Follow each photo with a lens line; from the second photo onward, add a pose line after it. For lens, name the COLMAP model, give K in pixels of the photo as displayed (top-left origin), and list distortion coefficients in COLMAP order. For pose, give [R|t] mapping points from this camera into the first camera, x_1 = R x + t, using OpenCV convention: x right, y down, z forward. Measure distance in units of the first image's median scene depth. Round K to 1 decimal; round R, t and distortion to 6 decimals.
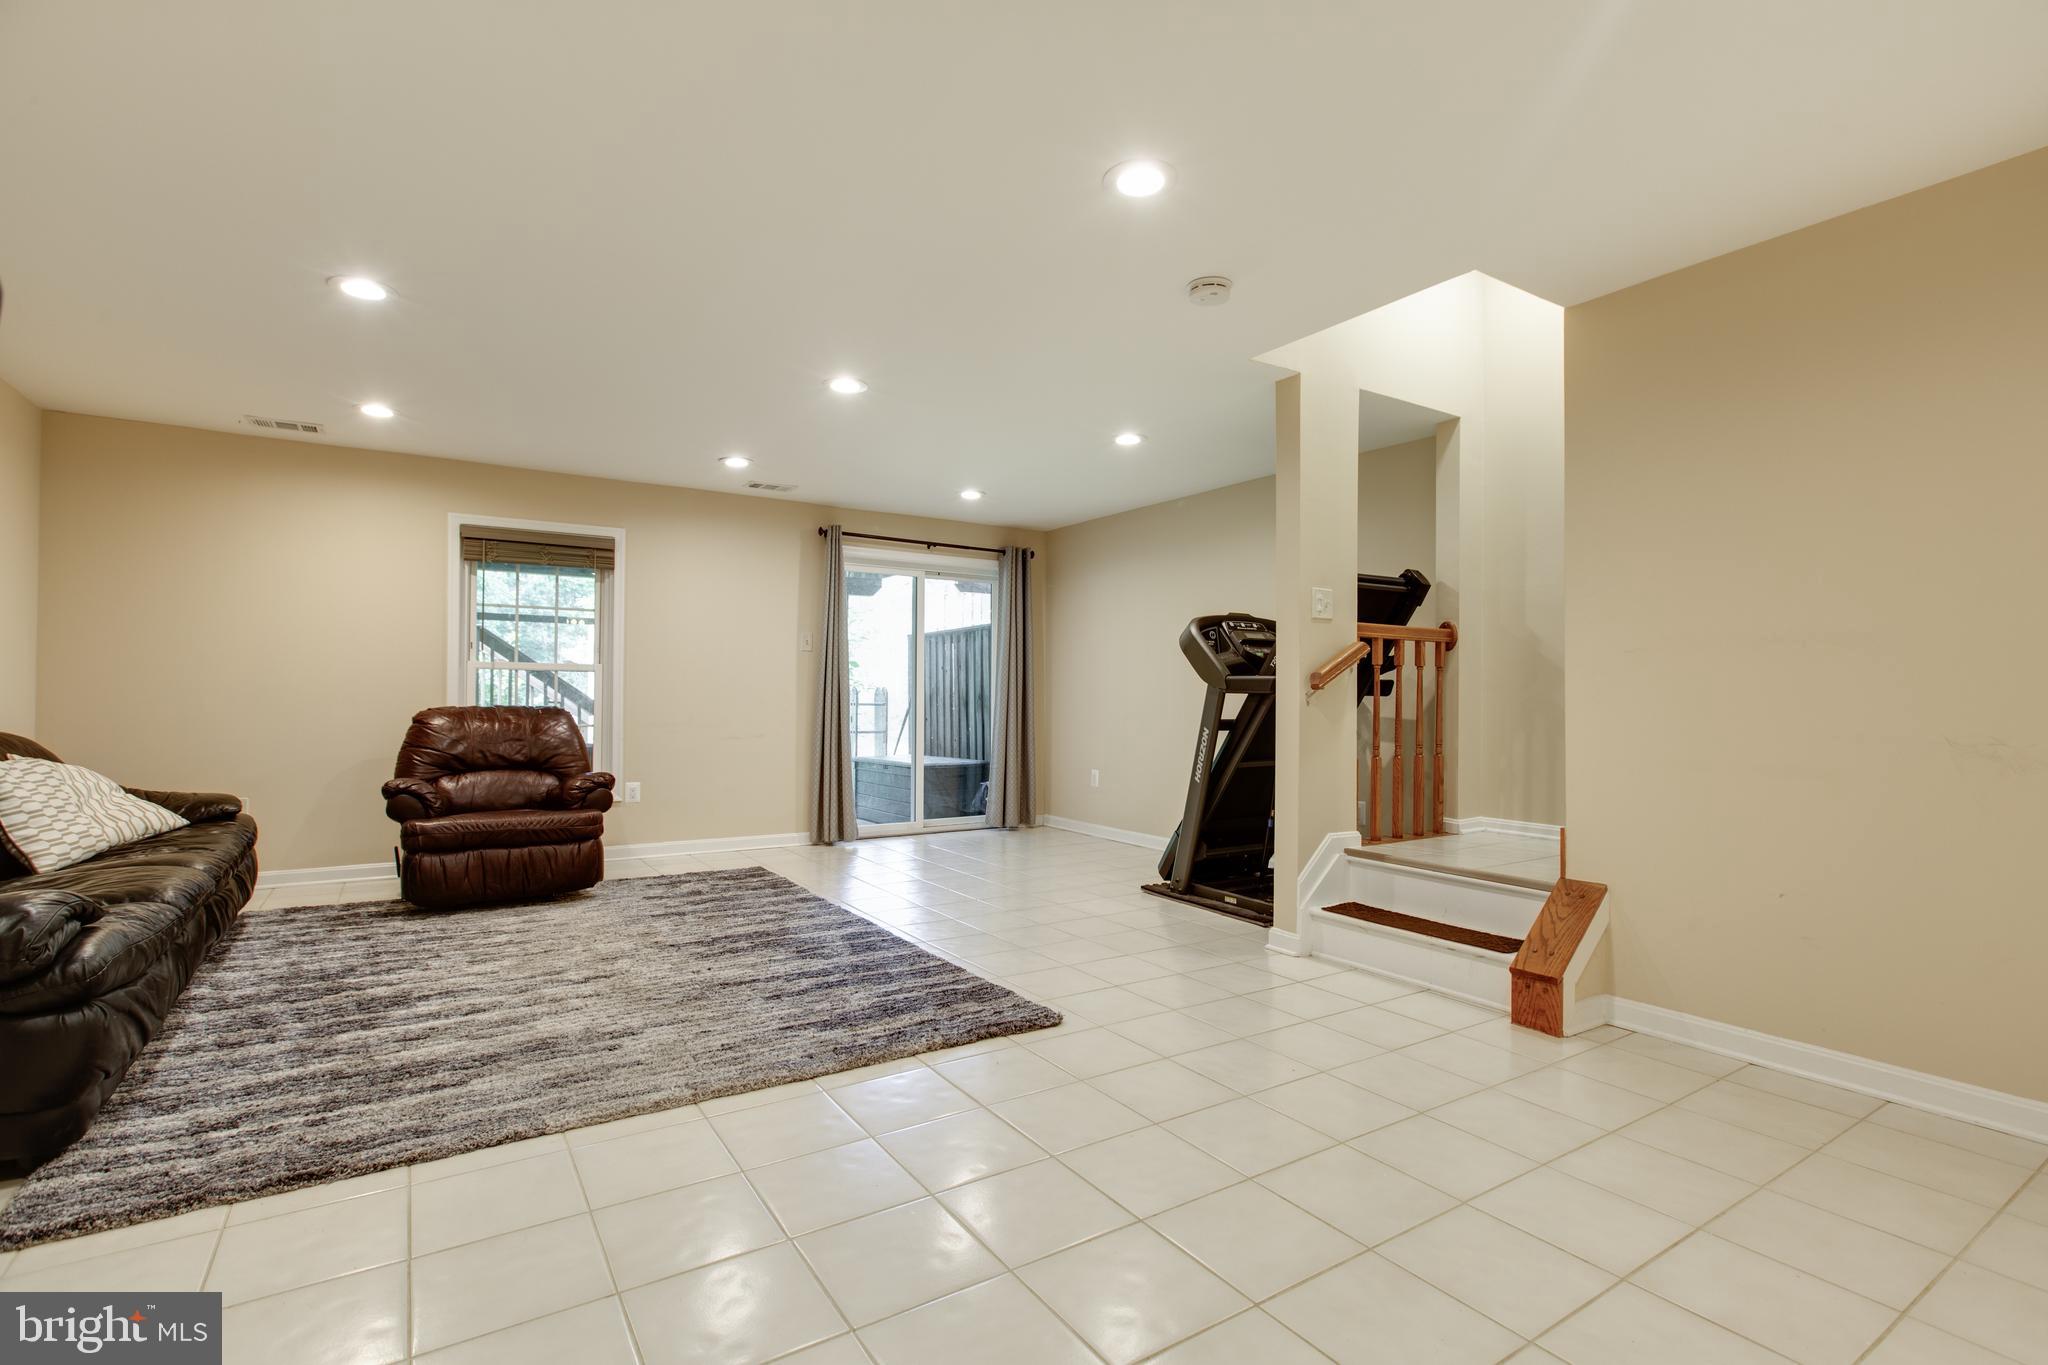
lens RADIAL K [[961.9, 0, 1024.0], [0, 961.9, 682.5], [0, 0, 1]] dist [0.000065, -0.000102]
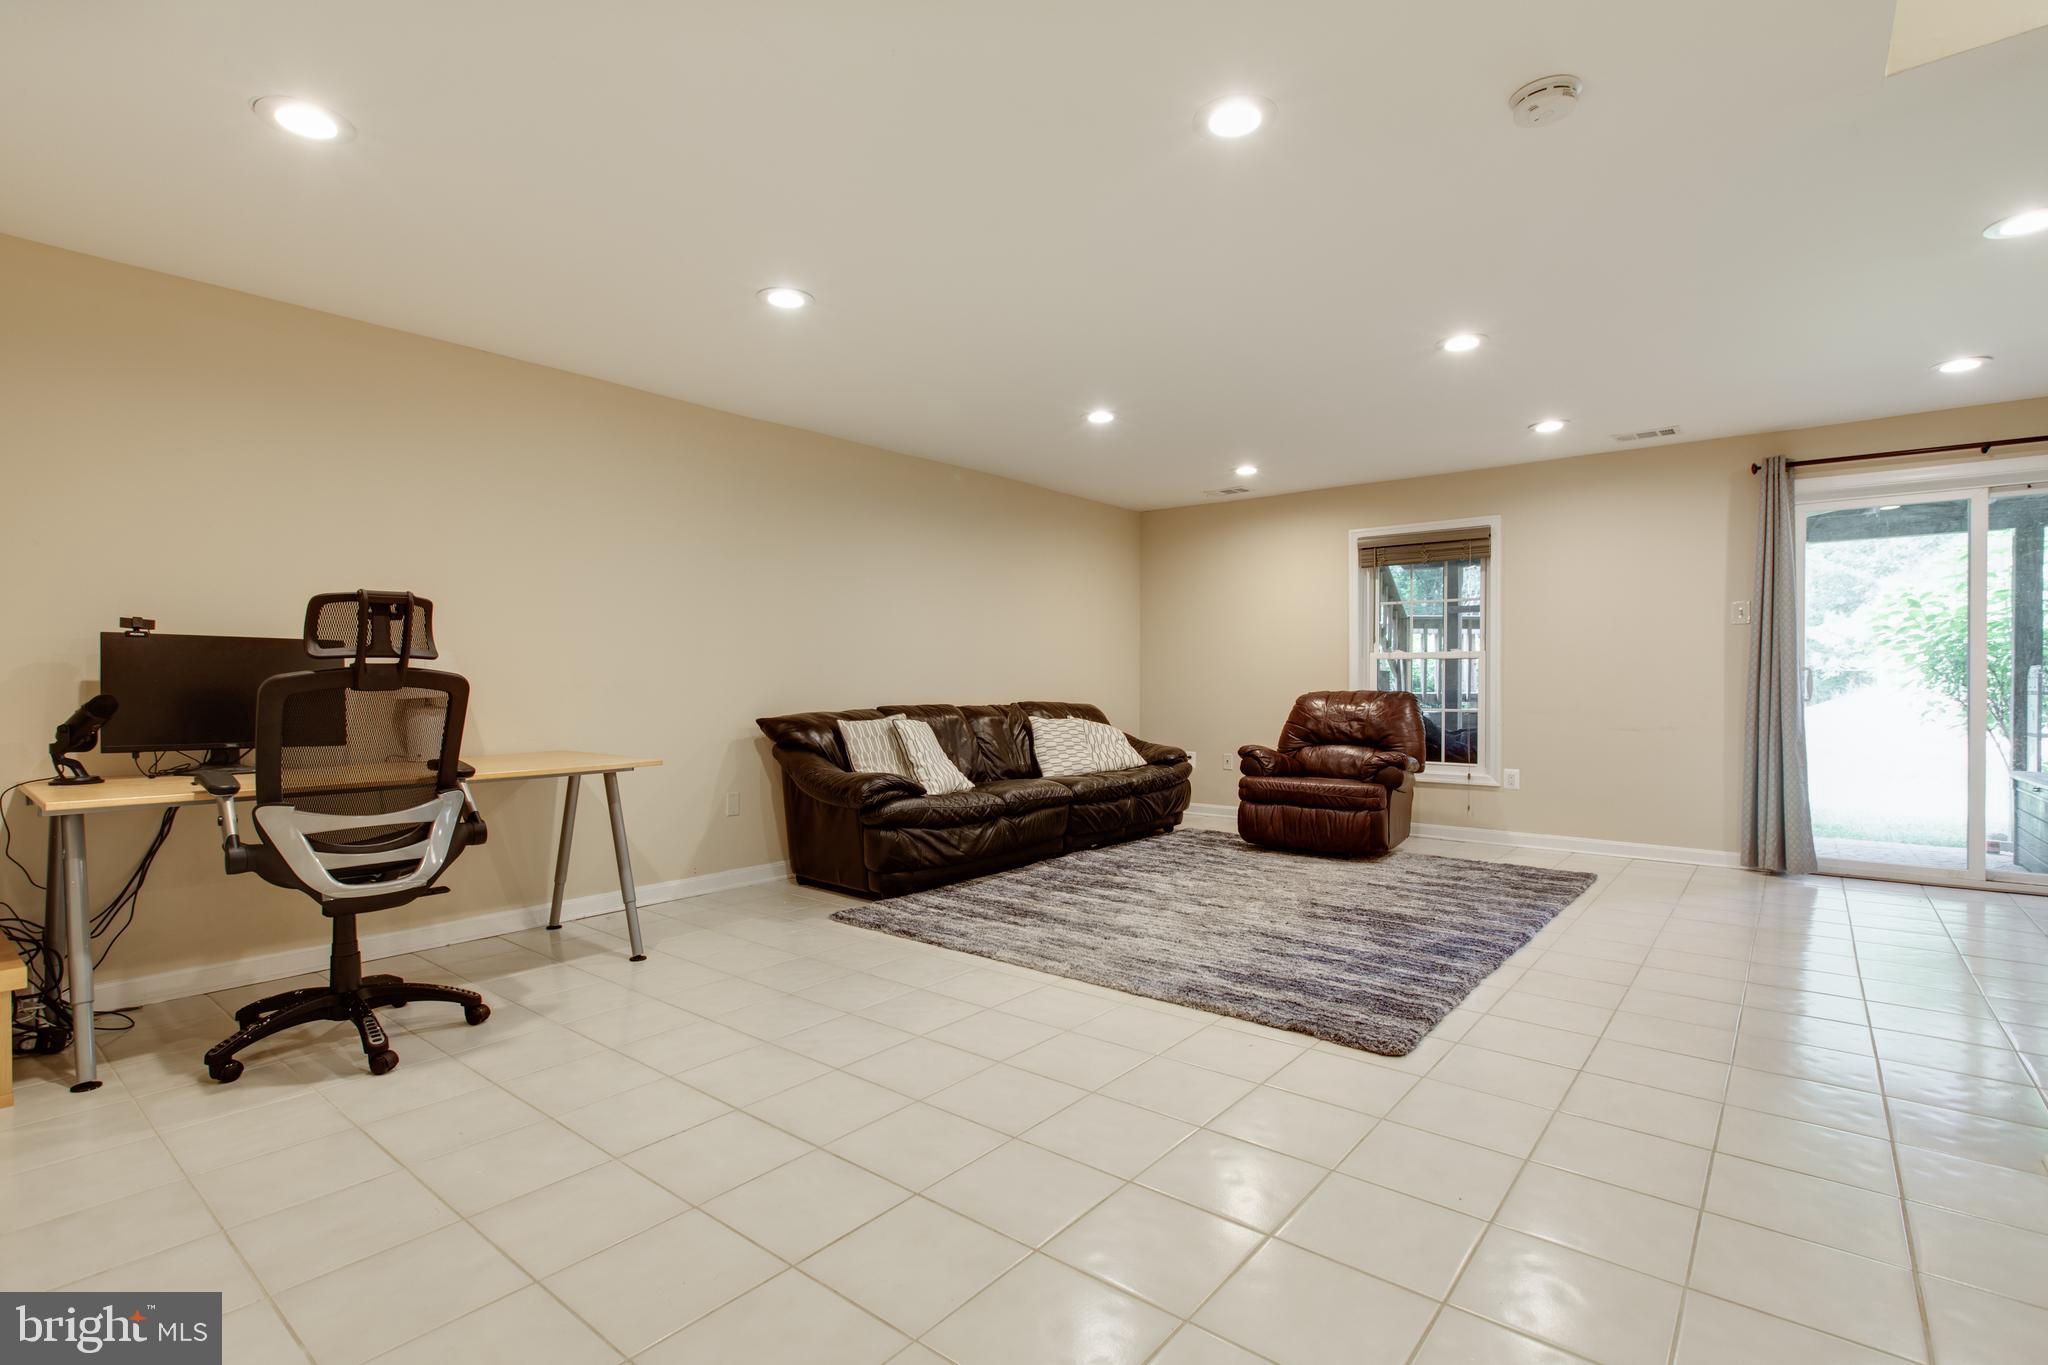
lens RADIAL K [[961.9, 0, 1024.0], [0, 961.9, 682.5], [0, 0, 1]] dist [0.000065, -0.000102]
pose [[0.310290, -0.006606, -0.950619, 0.648839], [0.012297, 0.999920, -0.002935, 0.019035], [0.950562, -0.010779, 0.310347, 0.372768]]
